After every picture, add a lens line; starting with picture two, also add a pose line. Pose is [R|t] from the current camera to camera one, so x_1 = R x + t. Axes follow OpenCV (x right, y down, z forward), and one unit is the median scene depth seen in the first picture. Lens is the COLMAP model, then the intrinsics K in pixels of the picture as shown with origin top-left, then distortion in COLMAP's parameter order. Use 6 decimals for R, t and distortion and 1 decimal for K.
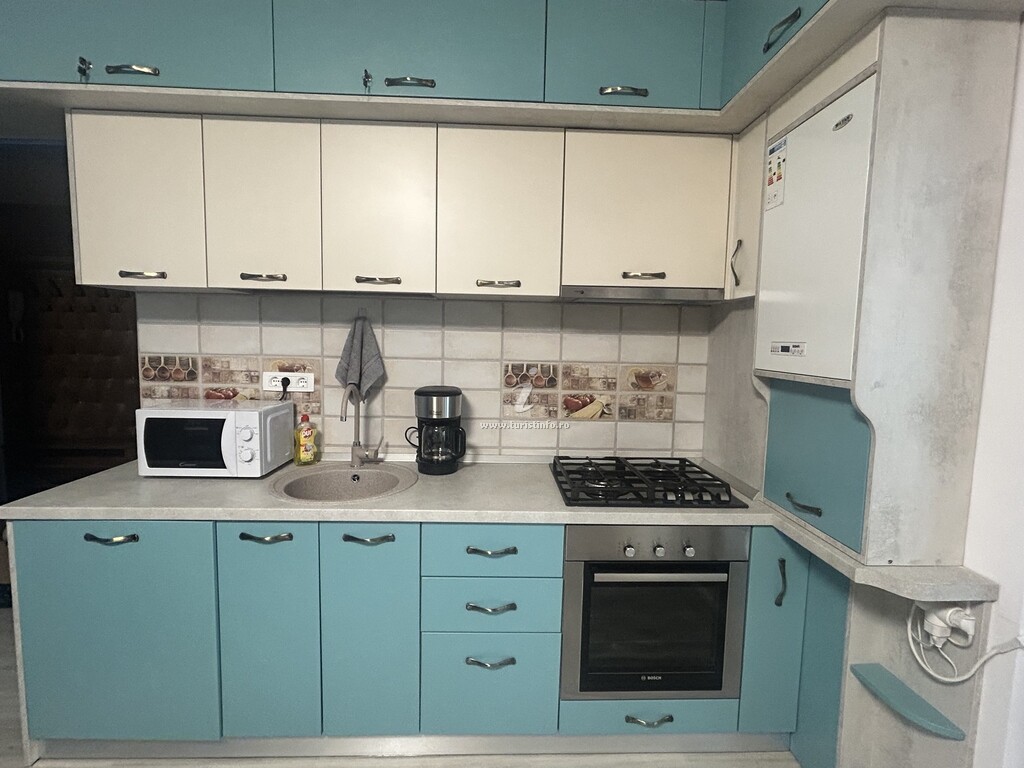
lens RADIAL K [[481.1, 0, 506.1], [0, 481.1, 387.4], [0, 0, 1]] dist [0.002175, -0.002893]
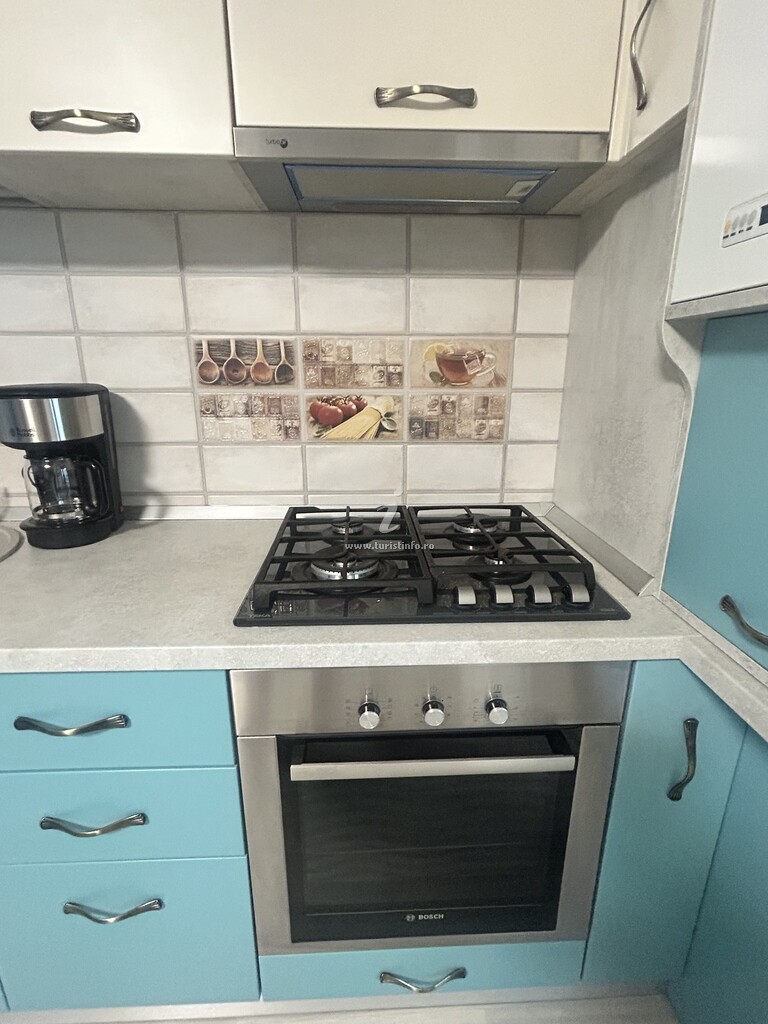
lens RADIAL K [[481.1, 0, 381.2], [0, 481.1, 510.7], [0, 0, 1]] dist [0.002175, -0.002893]
pose [[0.999811, -0.019279, -0.002378, 0.210165], [0.019386, 0.982518, 0.185158, 0.044370], [-0.001233, -0.185169, 0.982706, 0.443597]]
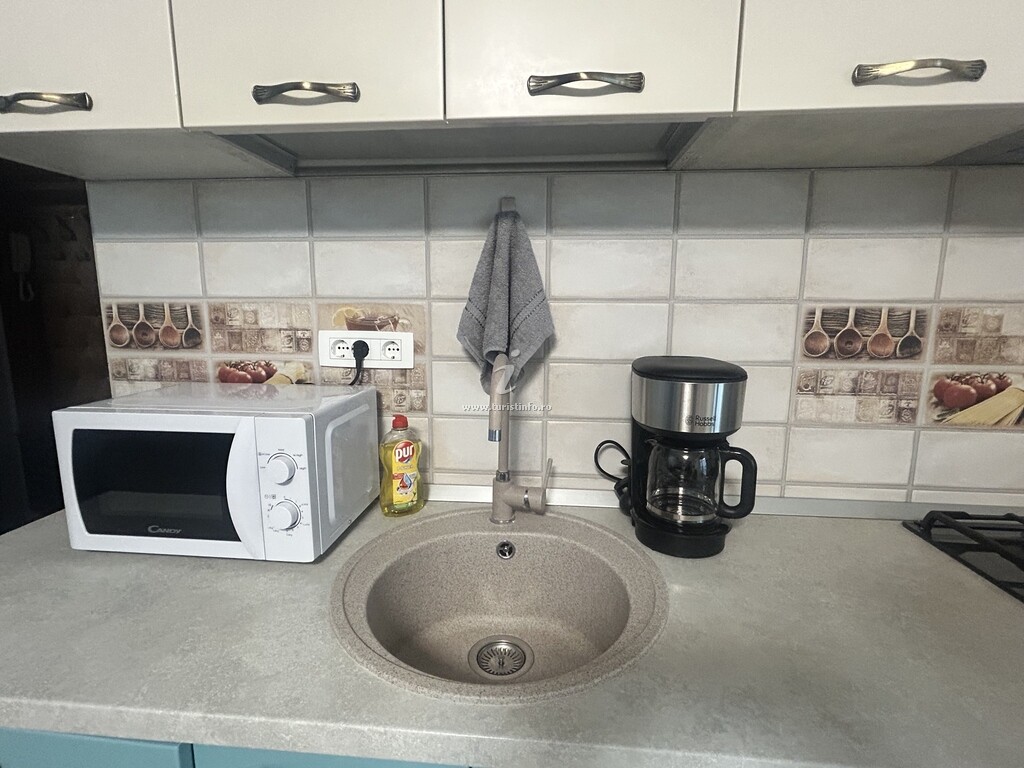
lens RADIAL K [[481.1, 0, 508.2], [0, 481.1, 389.0], [0, 0, 1]] dist [0.002175, -0.002893]
pose [[0.992697, 0.004510, -0.120553, -0.240657], [0.003800, 0.997636, 0.068620, -0.004002], [0.120578, -0.068577, 0.990332, 0.509819]]
